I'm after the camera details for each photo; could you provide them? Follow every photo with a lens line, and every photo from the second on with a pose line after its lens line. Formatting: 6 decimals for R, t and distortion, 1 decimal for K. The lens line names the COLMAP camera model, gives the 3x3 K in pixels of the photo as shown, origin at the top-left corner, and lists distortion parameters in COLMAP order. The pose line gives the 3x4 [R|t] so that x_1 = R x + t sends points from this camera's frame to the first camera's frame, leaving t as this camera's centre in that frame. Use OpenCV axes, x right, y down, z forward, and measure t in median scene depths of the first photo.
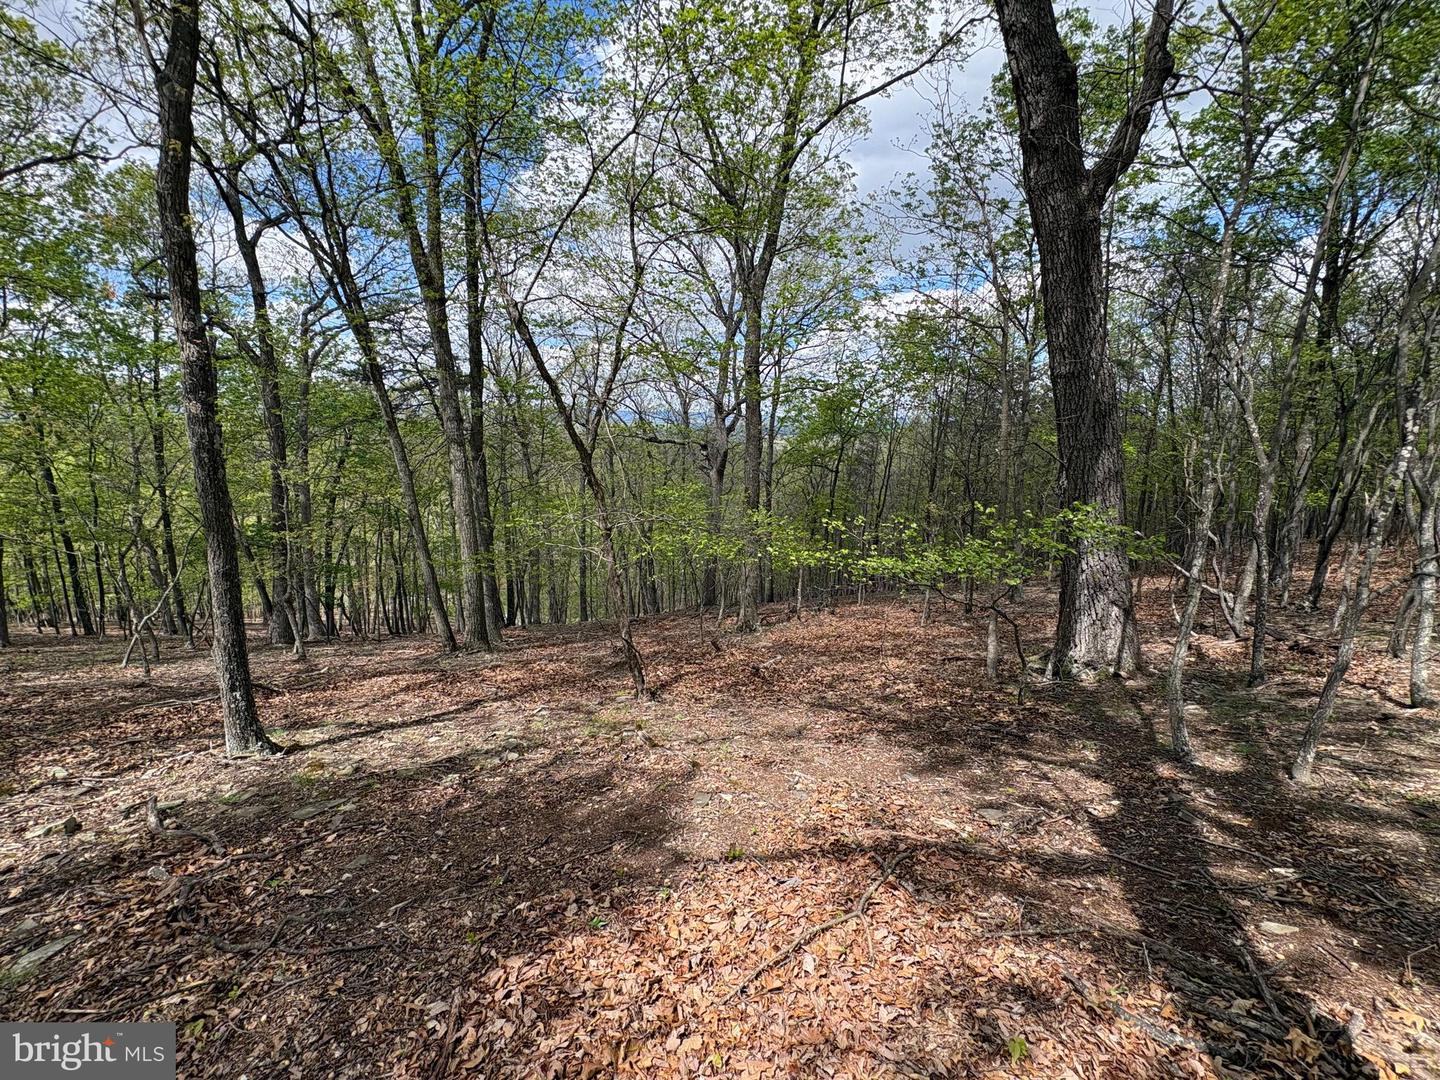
lens RADIAL K [[571.9, 0, 720.0], [0, 571.9, 540.0], [0, 0, 1]] dist [-0.000152, -0.000126]
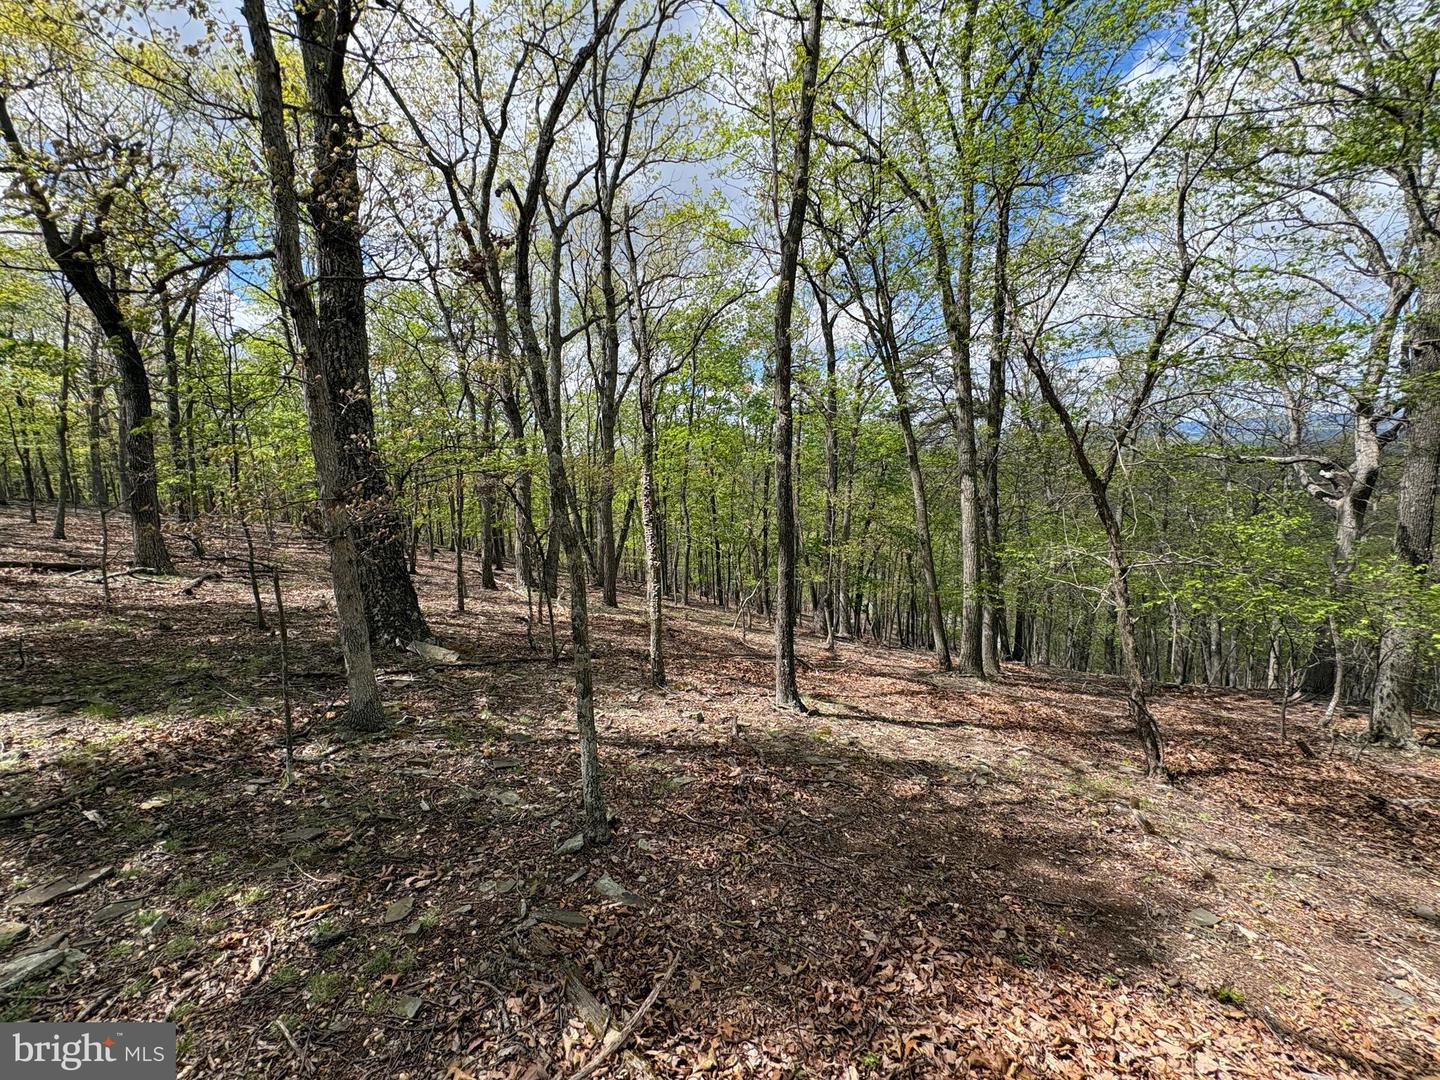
lens RADIAL K [[572.5, 0, 718.0], [0, 572.5, 541.3], [0, 0, 1]] dist [0.000887, 0.000082]
pose [[0.656671, 0.060885, -0.751716, 0.056671], [-0.092917, 0.995674, -0.000524, -0.003416], [0.748432, 0.070191, 0.659487, -0.043786]]
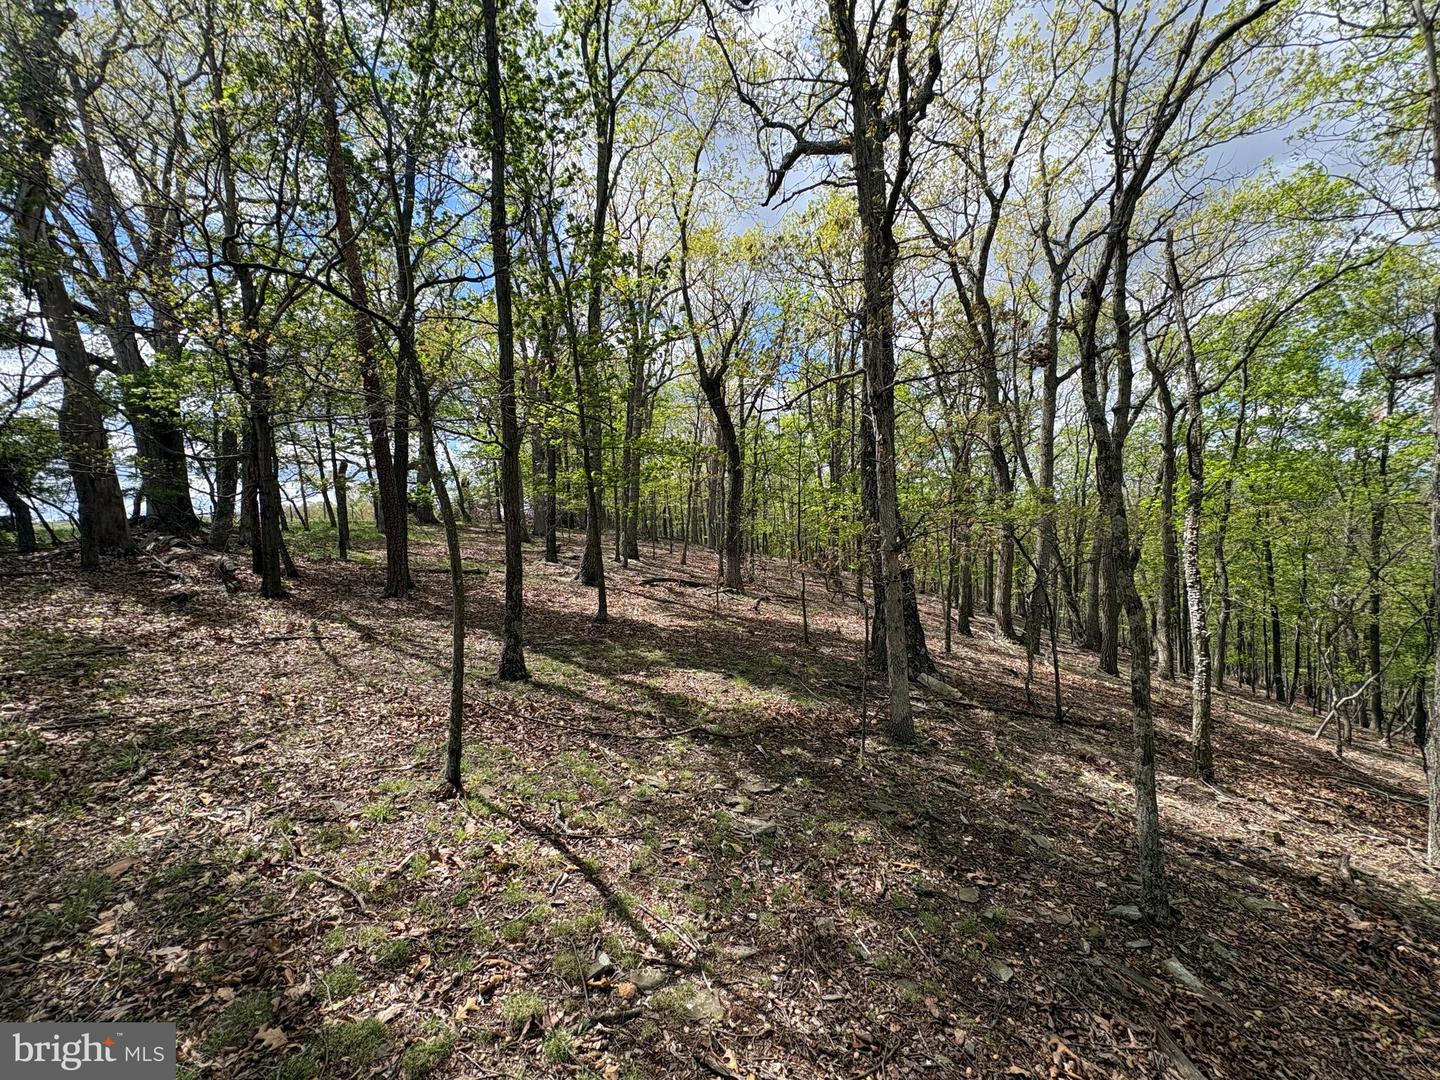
lens RADIAL K [[572.5, 0, 718.0], [0, 572.5, 541.3], [0, 0, 1]] dist [0.000887, 0.000082]
pose [[-0.052000, 0.009485, -0.998602, 0.118096], [-0.141985, 0.989726, 0.016794, -0.001777], [0.988502, 0.142660, -0.050119, -0.154861]]
